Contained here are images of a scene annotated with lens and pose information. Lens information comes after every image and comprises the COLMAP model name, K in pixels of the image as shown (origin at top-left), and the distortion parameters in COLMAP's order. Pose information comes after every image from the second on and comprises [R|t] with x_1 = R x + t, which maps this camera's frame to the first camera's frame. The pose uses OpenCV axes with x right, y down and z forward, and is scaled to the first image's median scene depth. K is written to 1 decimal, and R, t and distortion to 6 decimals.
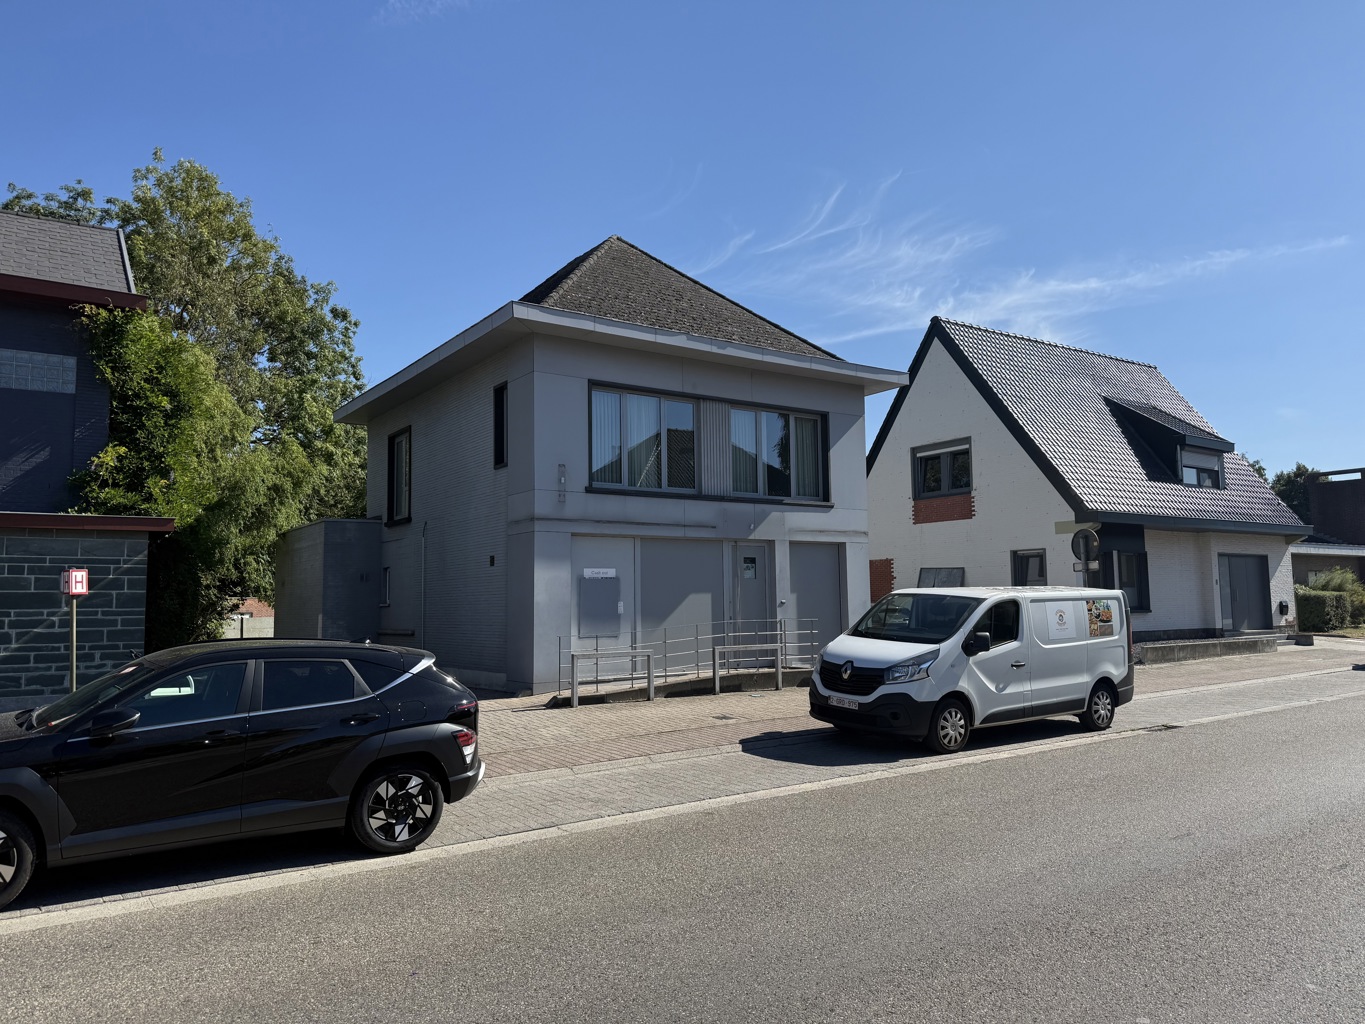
lens RADIAL K [[941.1, 0, 702.1], [0, 941.1, 530.8], [0, 0, 1]] dist [0.092147, -0.094743]
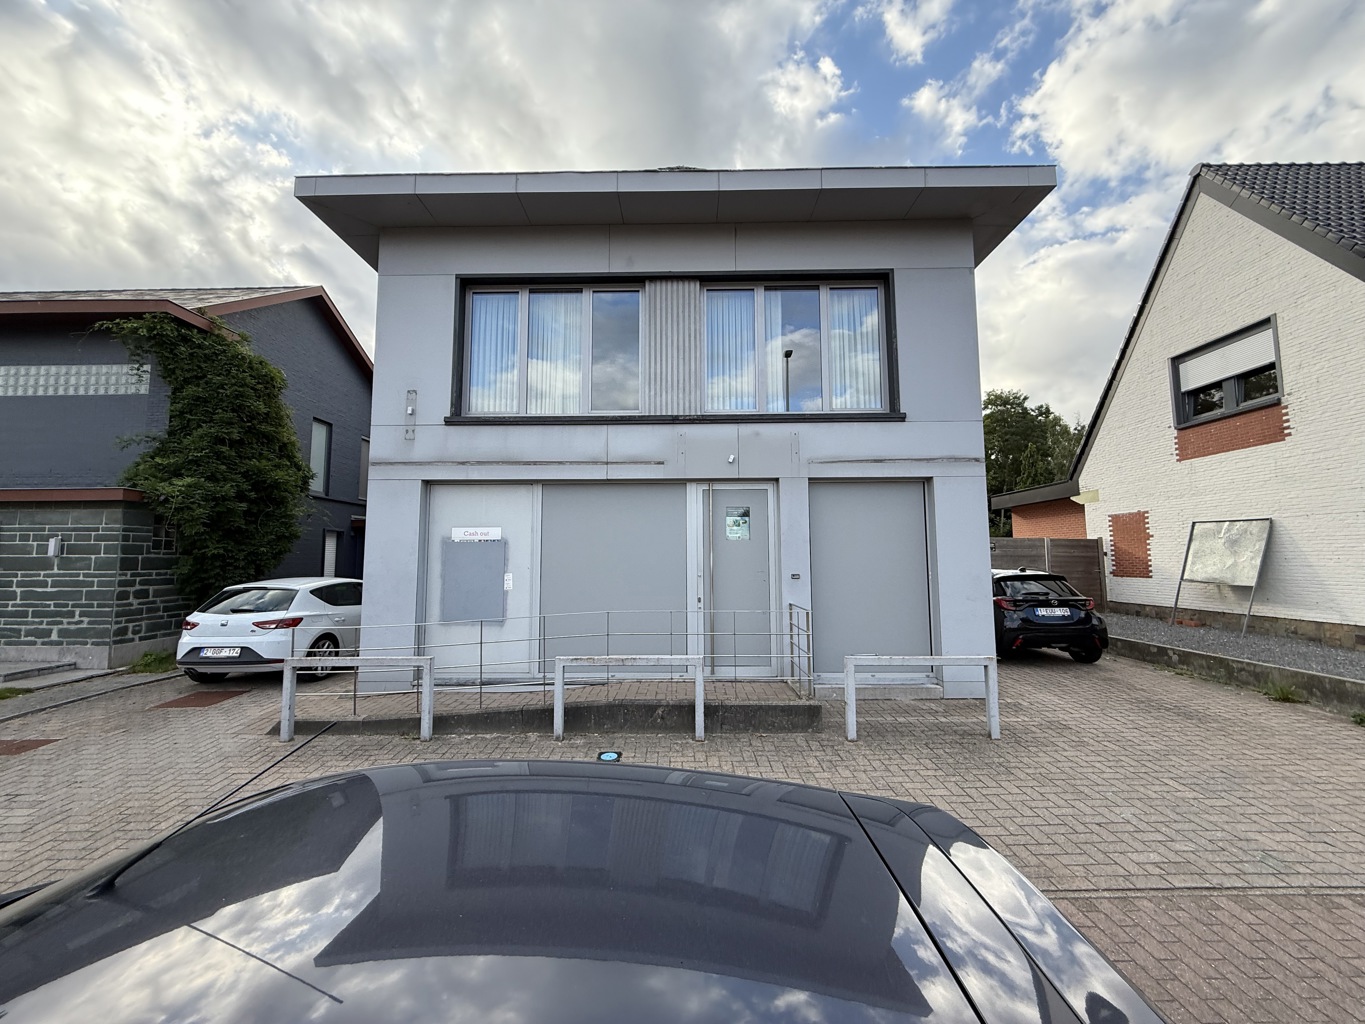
lens RADIAL K [[542.0, 0, 677.5], [0, 542.0, 509.6], [0, 0, 1]] dist [-0.000365, -0.000200]
pose [[0.809892, -0.043284, -0.584980, 0.271589], [0.038350, 0.999047, -0.020827, 0.041850], [0.585324, -0.005566, 0.810781, 0.767002]]
